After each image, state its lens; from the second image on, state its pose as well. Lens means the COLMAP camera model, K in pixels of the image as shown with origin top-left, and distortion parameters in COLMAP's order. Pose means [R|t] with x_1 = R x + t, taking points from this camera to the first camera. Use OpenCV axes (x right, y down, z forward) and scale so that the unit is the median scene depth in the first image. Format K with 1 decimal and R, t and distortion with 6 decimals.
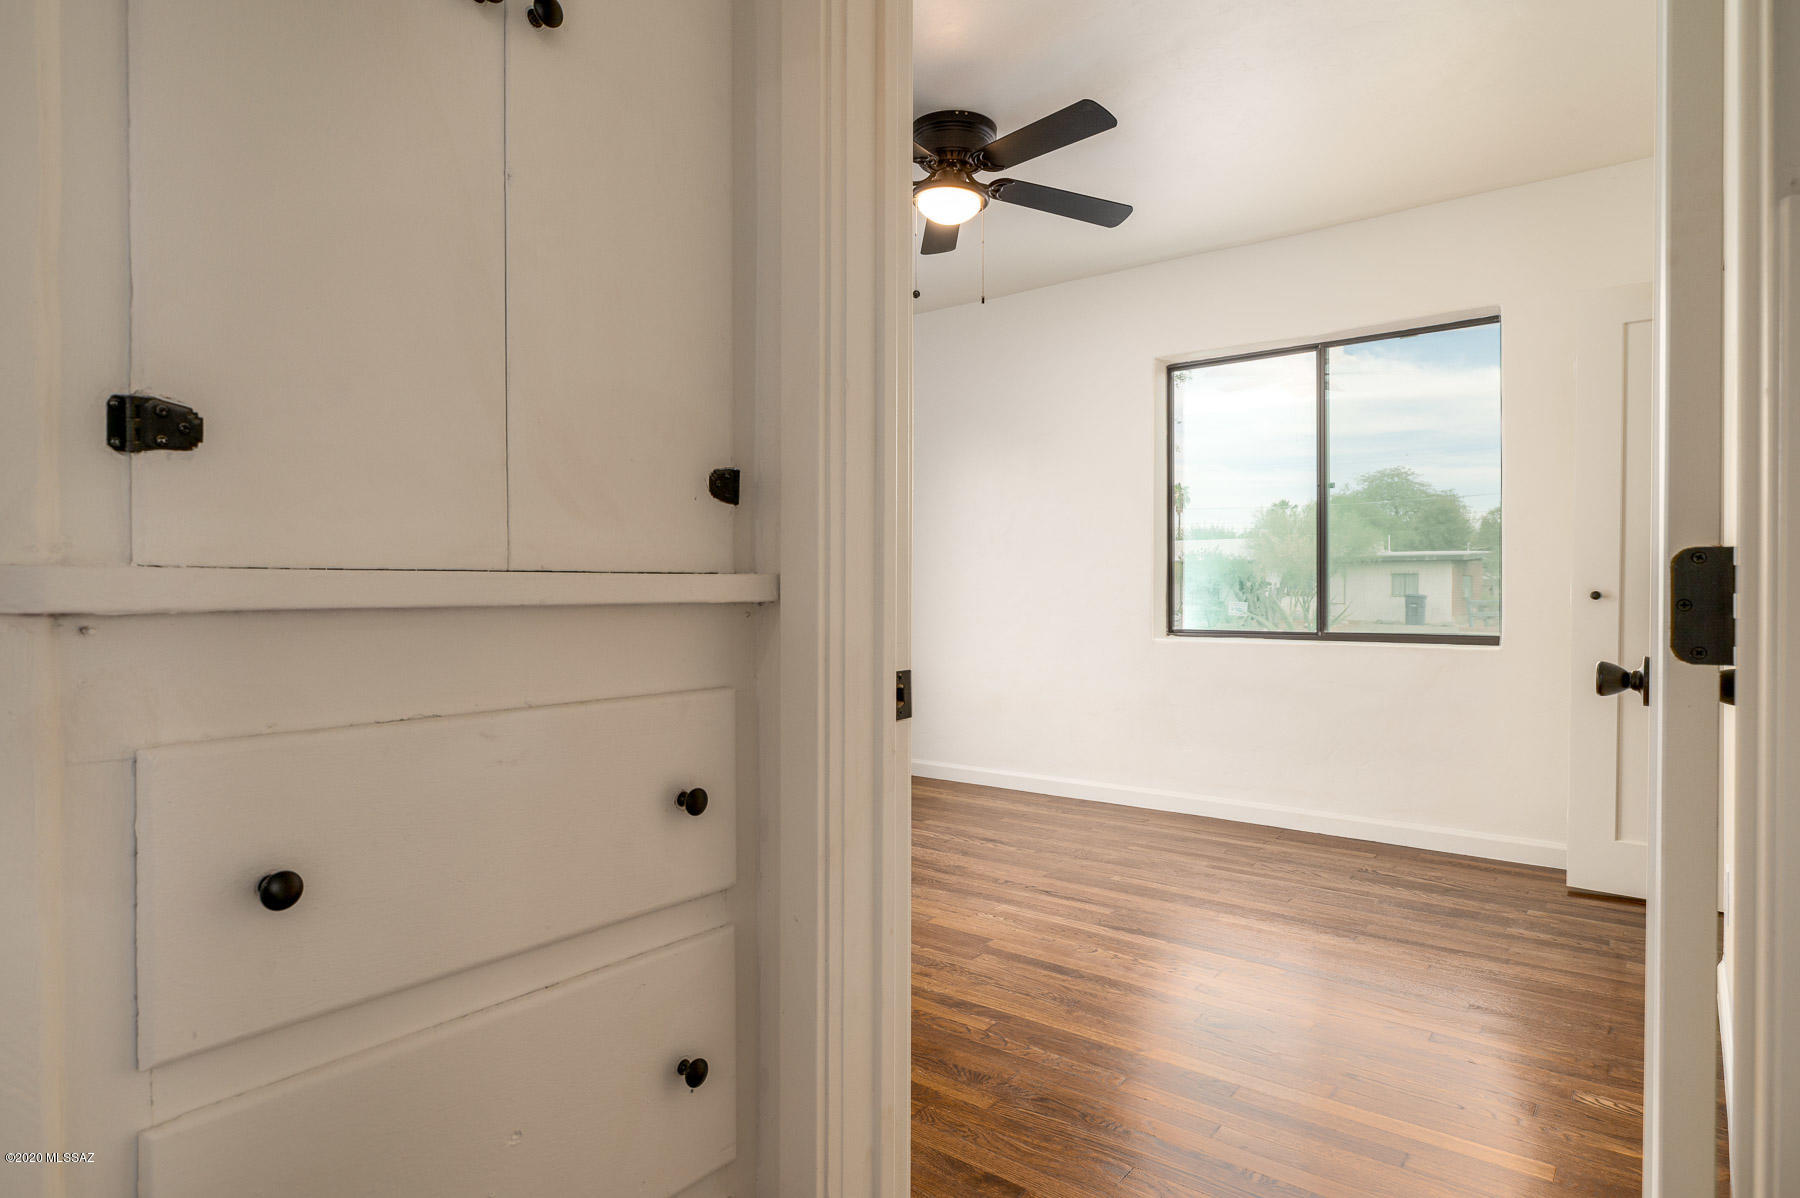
lens RADIAL K [[985.5, 0, 898.2], [0, 985.5, 593.1], [0, 0, 1]] dist [-0.007242, 0.001066]
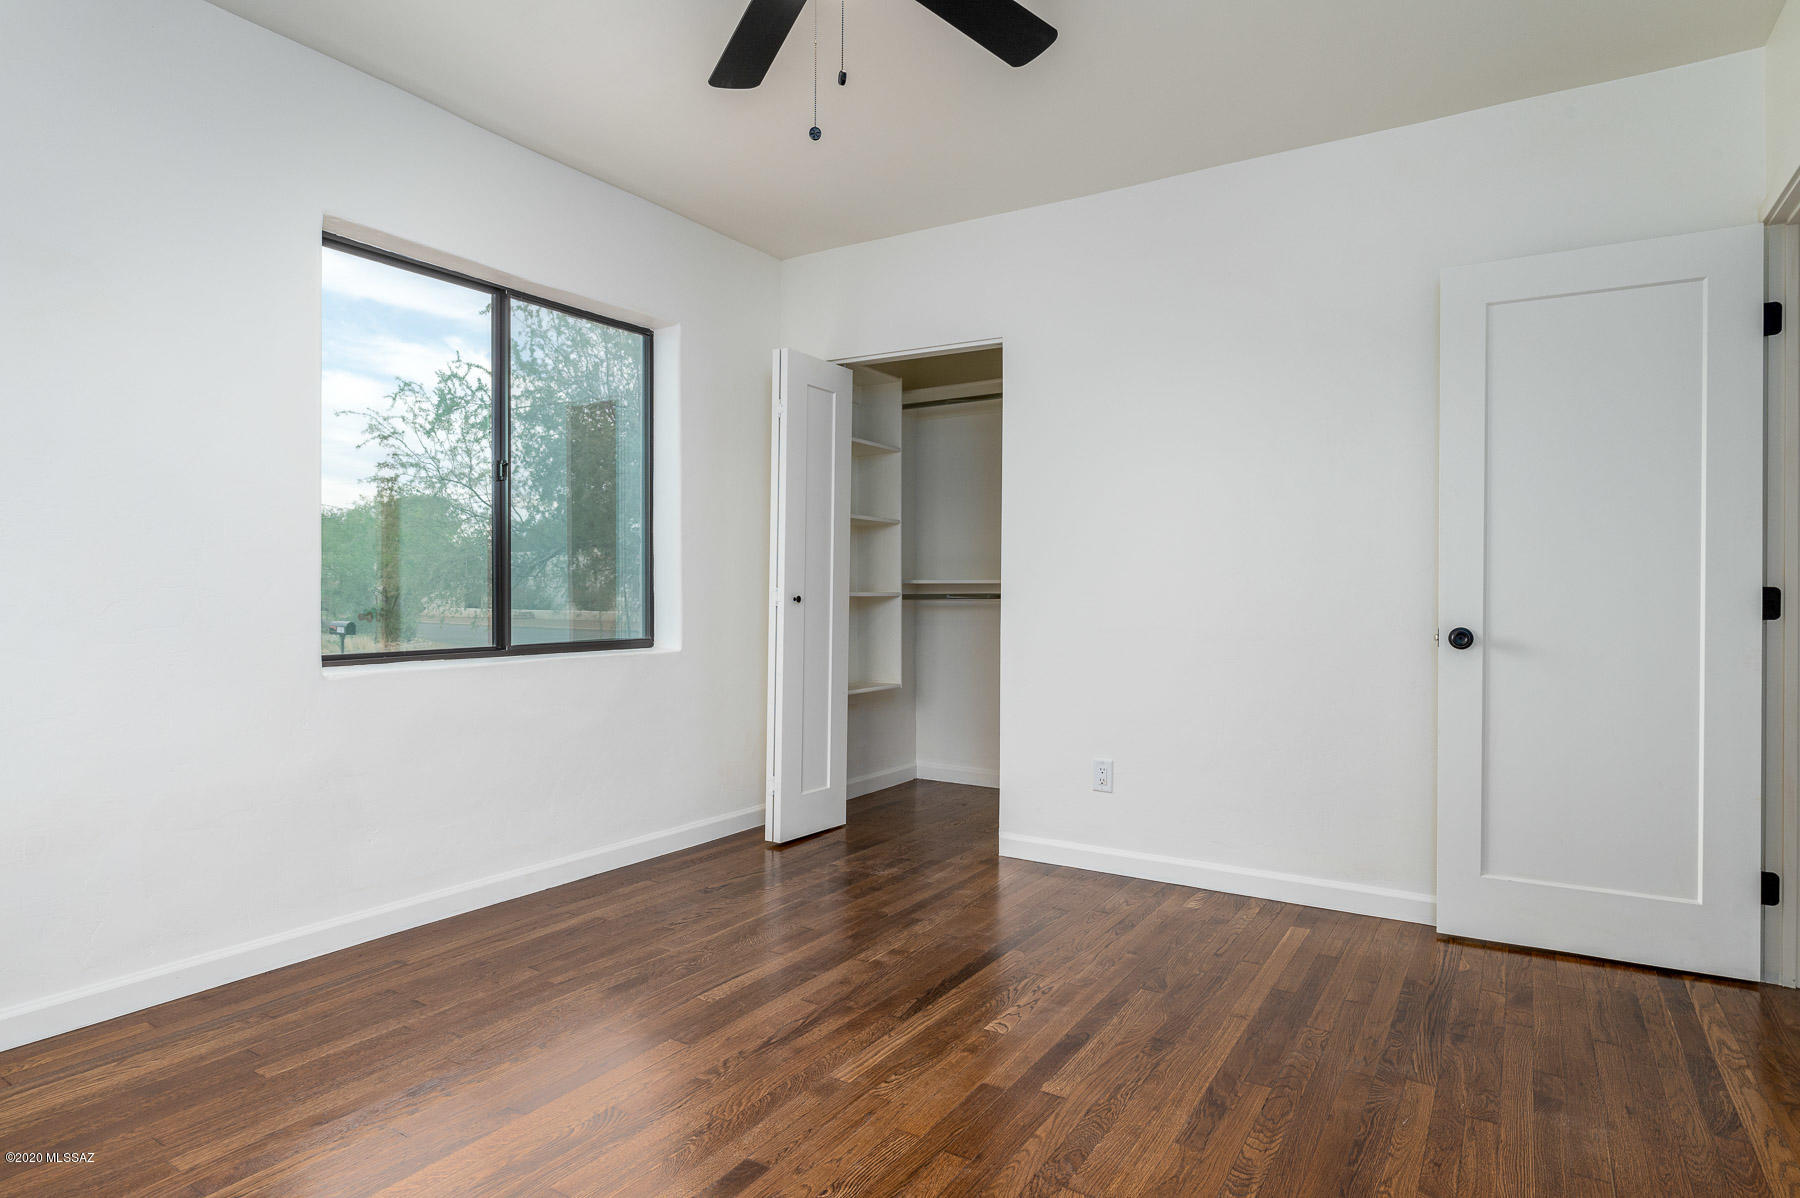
lens RADIAL K [[985.5, 0, 898.2], [0, 985.5, 593.1], [0, 0, 1]] dist [-0.007242, 0.001066]
pose [[-0.108710, 0.002988, 0.994069, -0.523348], [-0.000532, 0.999995, -0.003064, -0.001634], [-0.994073, -0.000862, -0.108708, 0.982302]]
